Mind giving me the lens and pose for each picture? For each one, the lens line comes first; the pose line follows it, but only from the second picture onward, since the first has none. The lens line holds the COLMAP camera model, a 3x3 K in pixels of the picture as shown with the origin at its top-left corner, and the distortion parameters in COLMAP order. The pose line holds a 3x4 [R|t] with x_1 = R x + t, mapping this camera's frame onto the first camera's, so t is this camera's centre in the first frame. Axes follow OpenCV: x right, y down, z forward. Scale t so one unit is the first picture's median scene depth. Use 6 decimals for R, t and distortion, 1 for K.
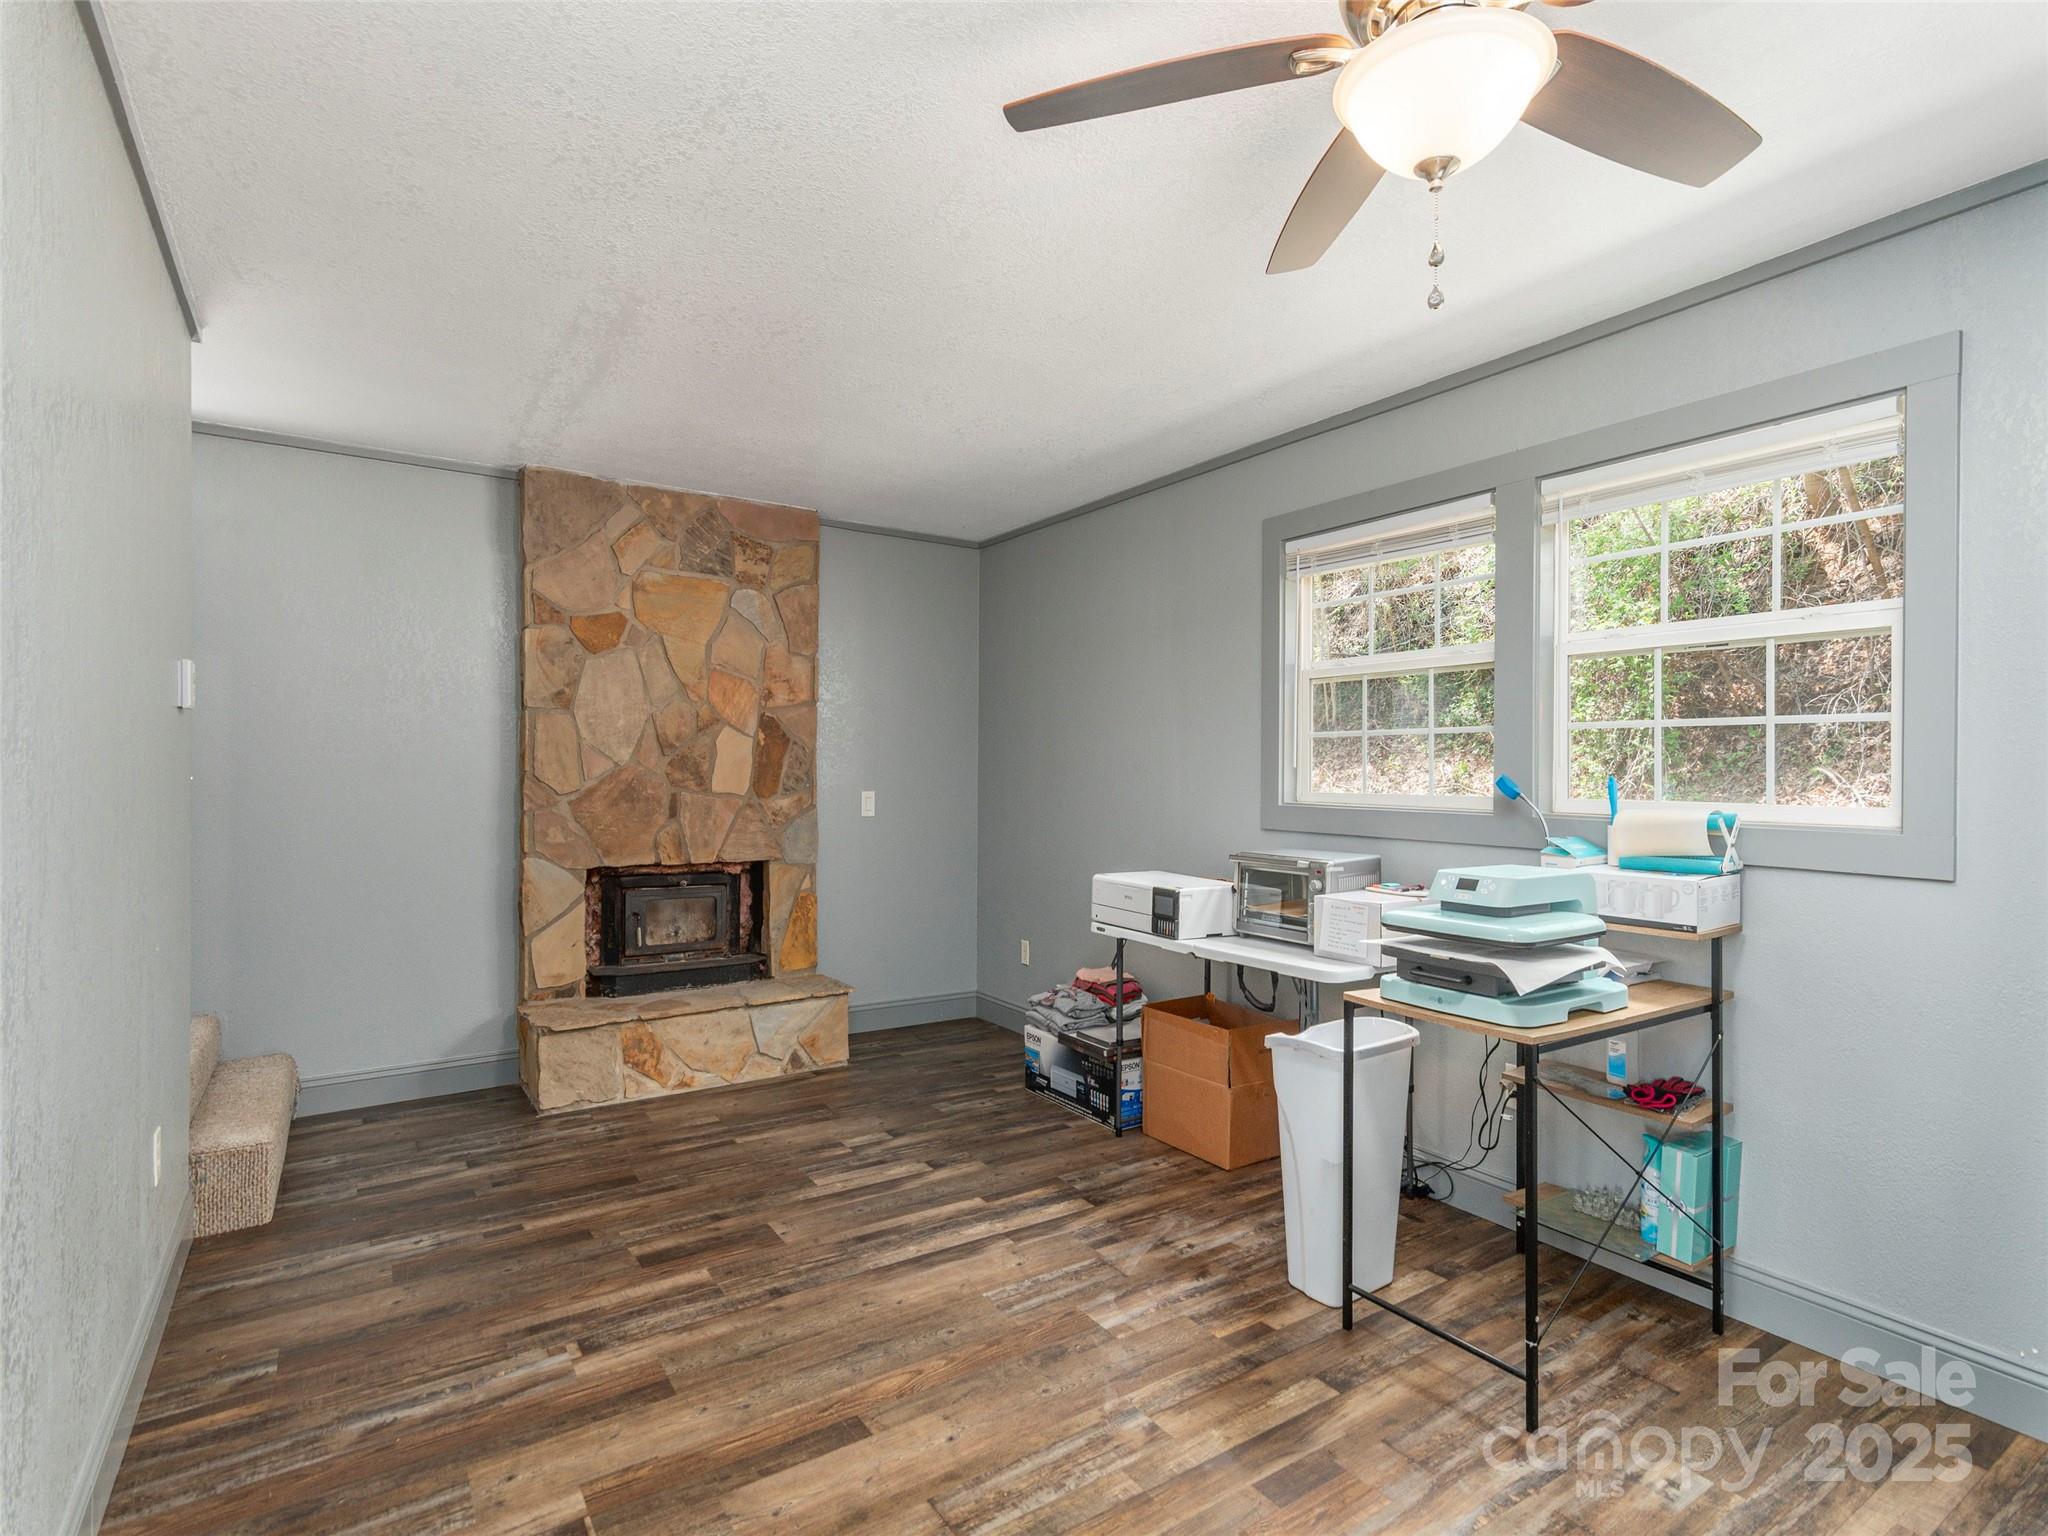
lens RADIAL K [[996.6, 0, 1022.3], [0, 996.6, 771.3], [0, 0, 1]] dist [0.009983, -0.001539]
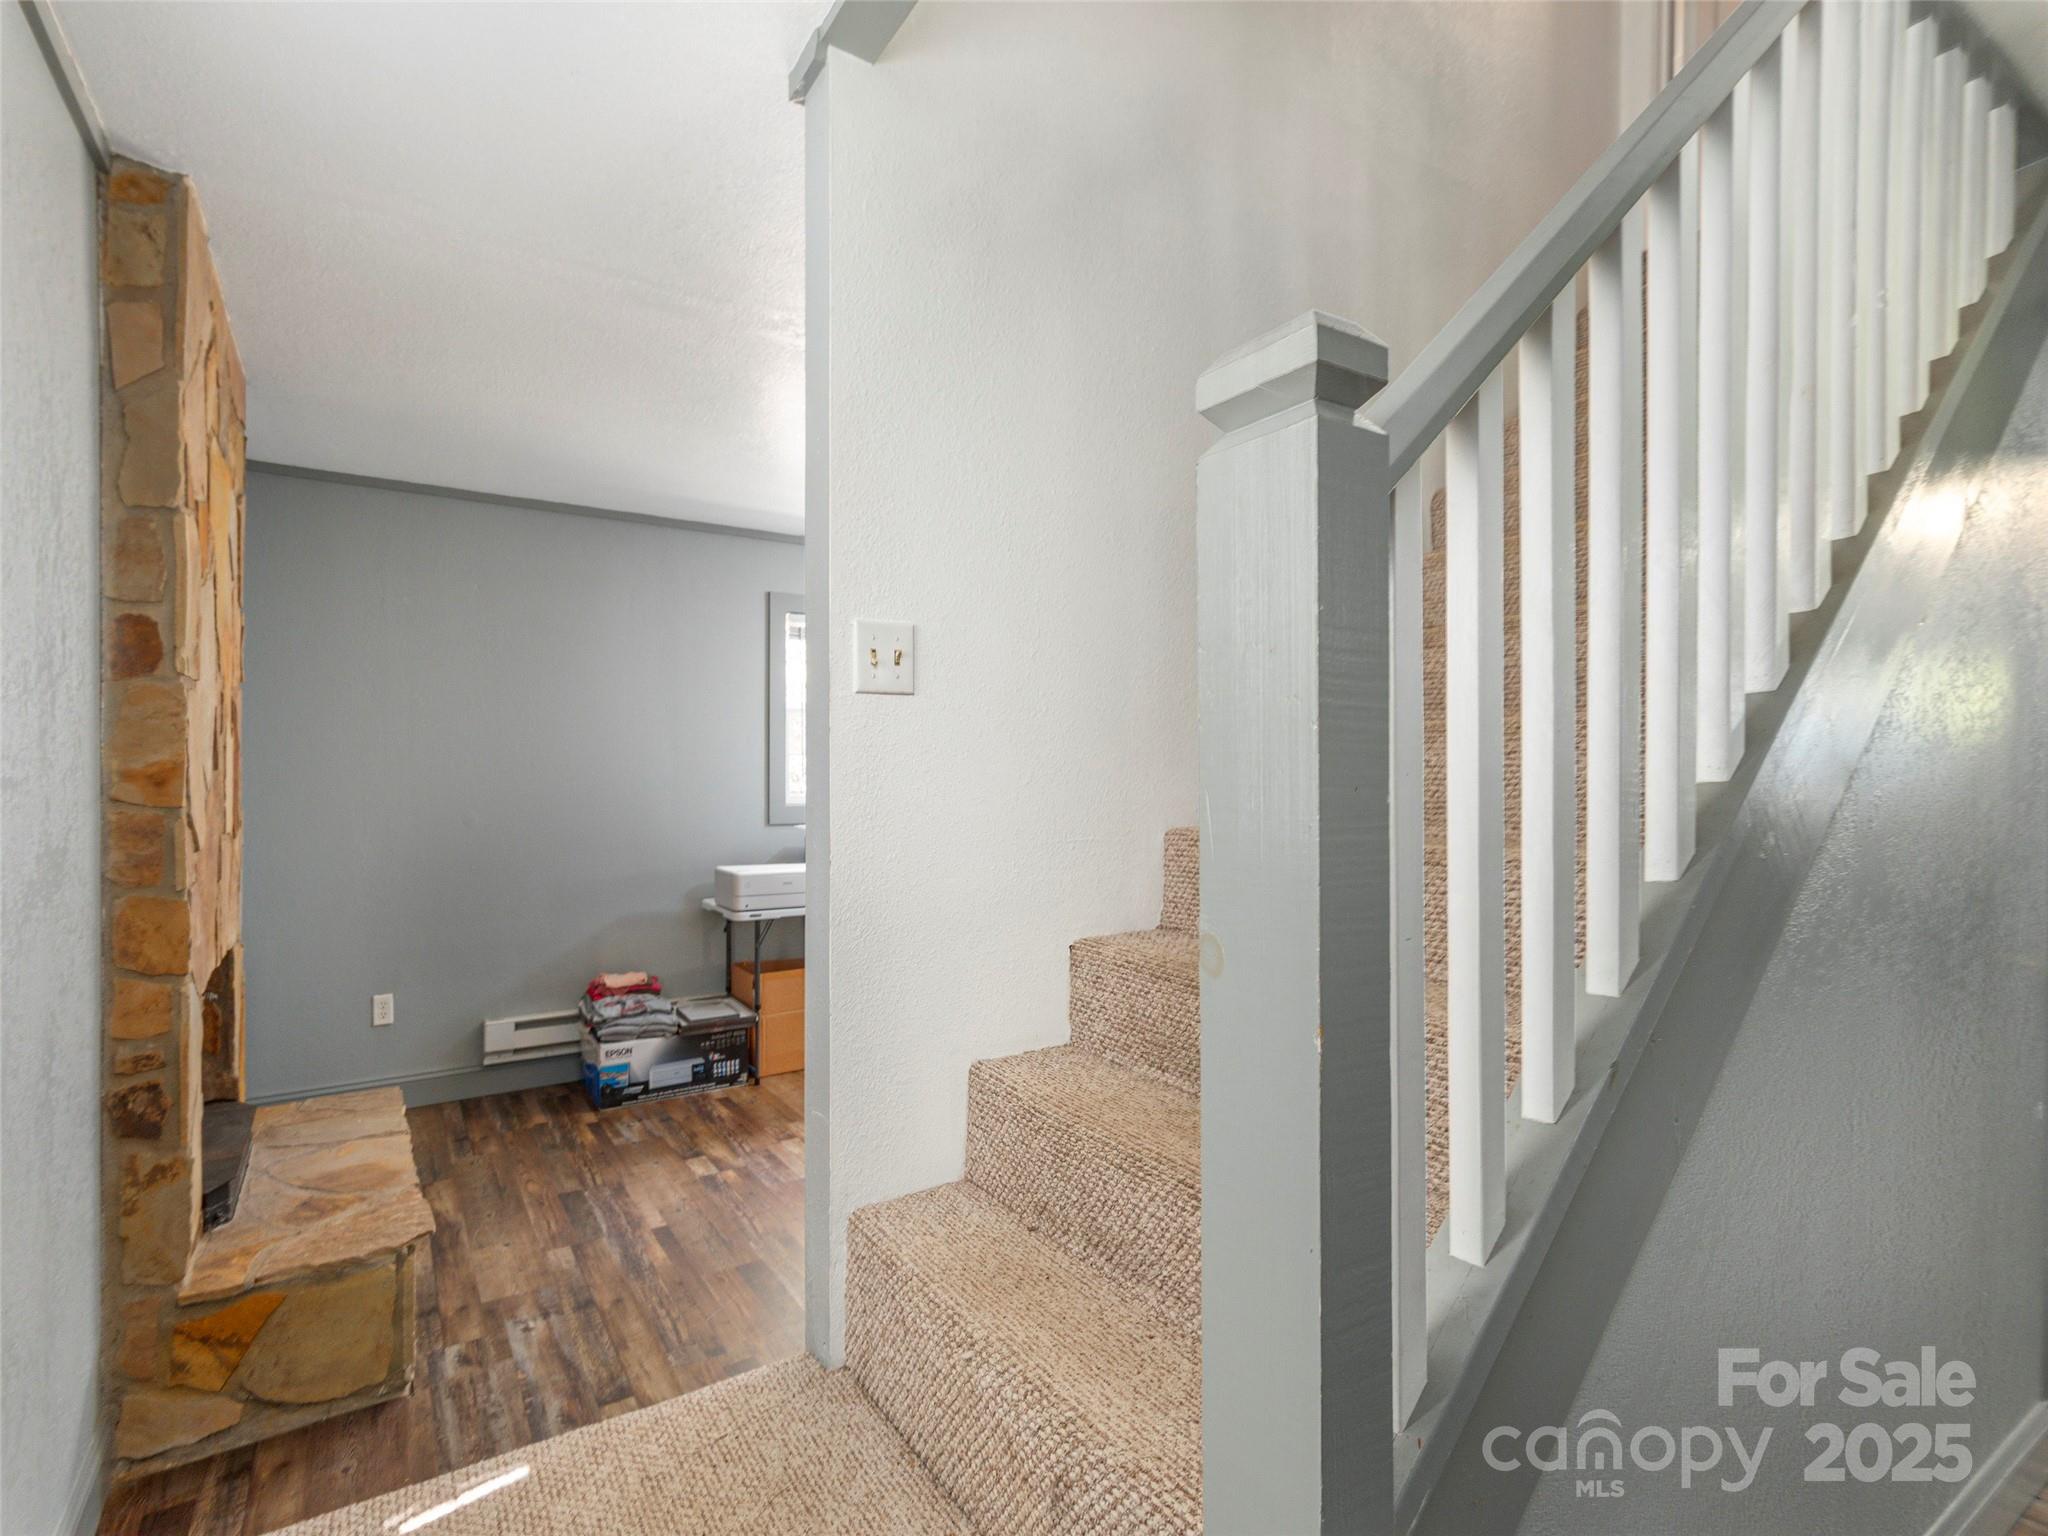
lens RADIAL K [[996.6, 0, 1024.2], [0, 996.6, 769.1], [0, 0, 1]] dist [0.009983, -0.001539]
pose [[0.024409, -0.010700, 0.999645, -1.038013], [-0.001127, 0.999942, 0.010731, -0.027192], [-0.999701, -0.001388, 0.024396, 0.614700]]
